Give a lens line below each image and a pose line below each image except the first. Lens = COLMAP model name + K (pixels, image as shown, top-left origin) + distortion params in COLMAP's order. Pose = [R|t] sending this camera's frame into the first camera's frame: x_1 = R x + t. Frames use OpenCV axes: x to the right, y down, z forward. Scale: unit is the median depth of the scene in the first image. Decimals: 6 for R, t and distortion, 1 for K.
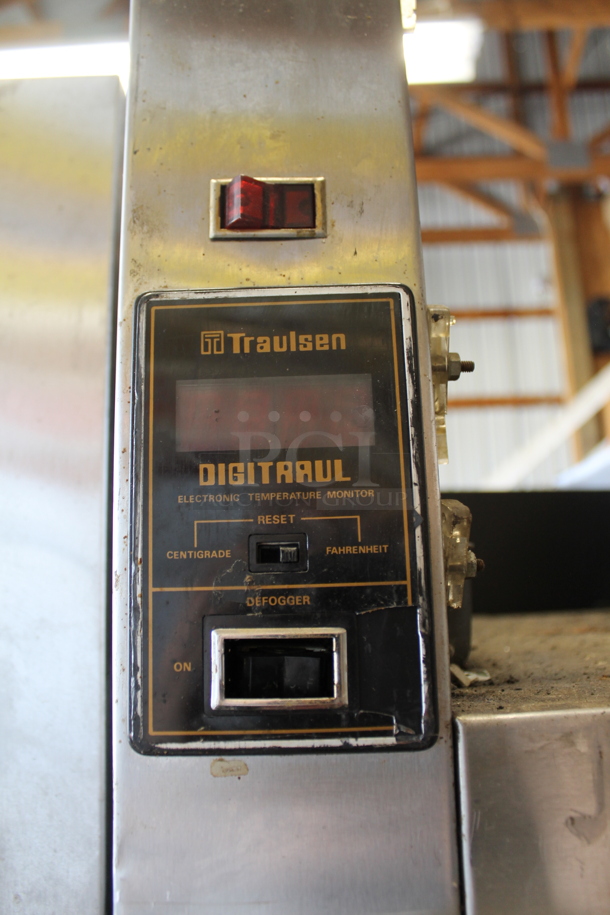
lens RADIAL K [[755.5, 0, 305.0], [0, 755.5, 457.5], [0, 0, 1]] dist [-0.163322, 0.132398]
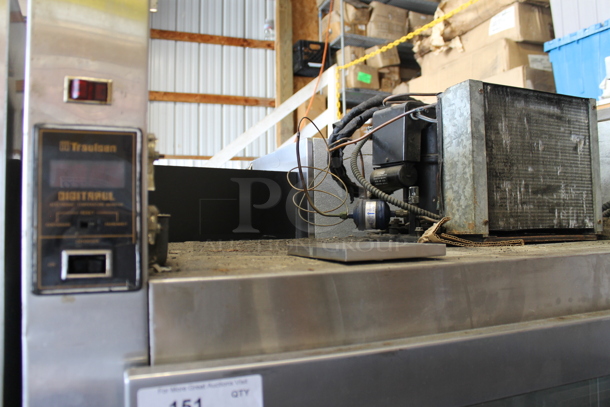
lens RADIAL K [[503.7, 0, 305.6], [0, 503.7, 187.7], [0, 0, 1]] dist [-0.163322, 0.132398]
pose [[0.921676, 0.037877, 0.386107, 0.003534], [-0.081465, 0.991929, 0.097157, -0.253515], [-0.379311, -0.121002, 0.917323, -0.975672]]
